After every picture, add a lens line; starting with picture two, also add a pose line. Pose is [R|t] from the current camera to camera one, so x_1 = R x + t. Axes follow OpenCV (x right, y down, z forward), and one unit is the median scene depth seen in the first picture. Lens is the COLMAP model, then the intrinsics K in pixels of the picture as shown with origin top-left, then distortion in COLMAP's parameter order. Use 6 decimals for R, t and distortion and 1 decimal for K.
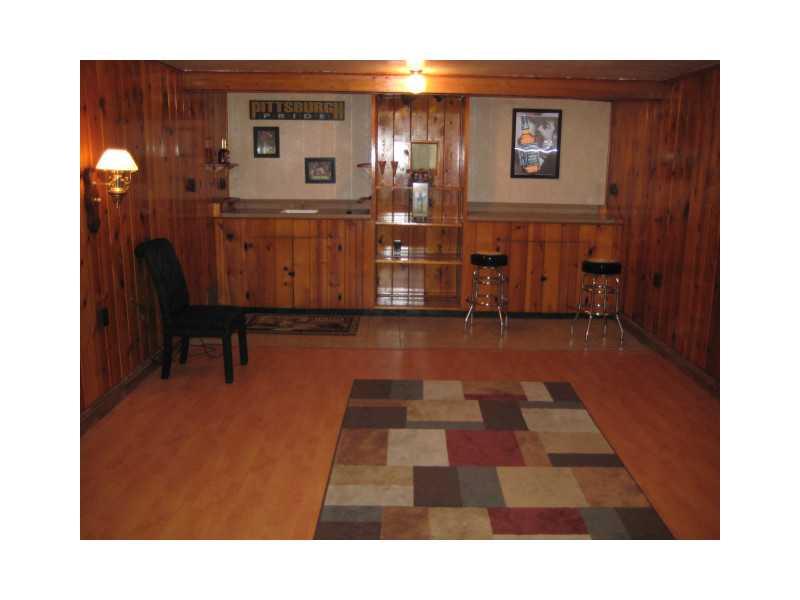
lens RADIAL K [[664.9, 0, 403.8], [0, 664.9, 310.3], [0, 0, 1]] dist [-0.154534, 0.194368]
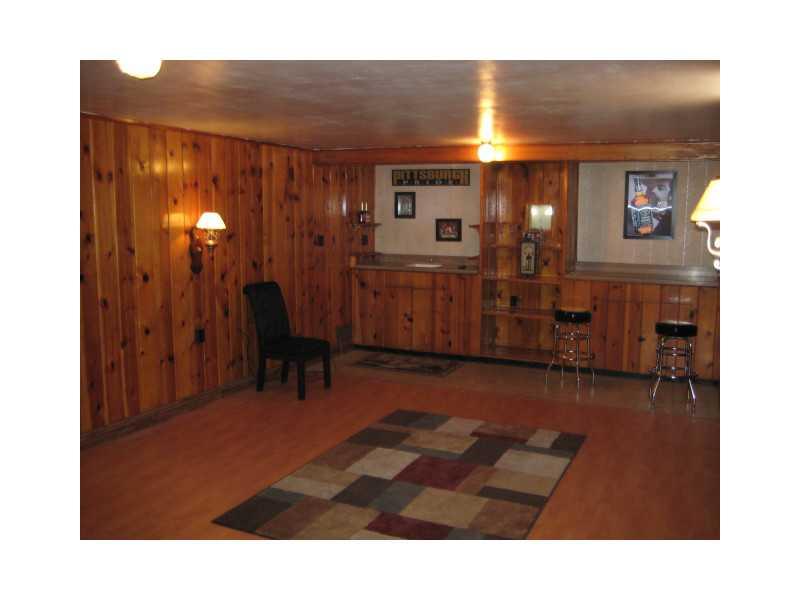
lens RADIAL K [[664.9, 0, 403.8], [0, 664.9, 310.3], [0, 0, 1]] dist [-0.154534, 0.194368]
pose [[0.908758, 0.052942, -0.413952, 0.292012], [-0.089411, 0.993587, -0.069211, 0.008818], [0.407633, 0.099908, 0.907664, -0.042818]]
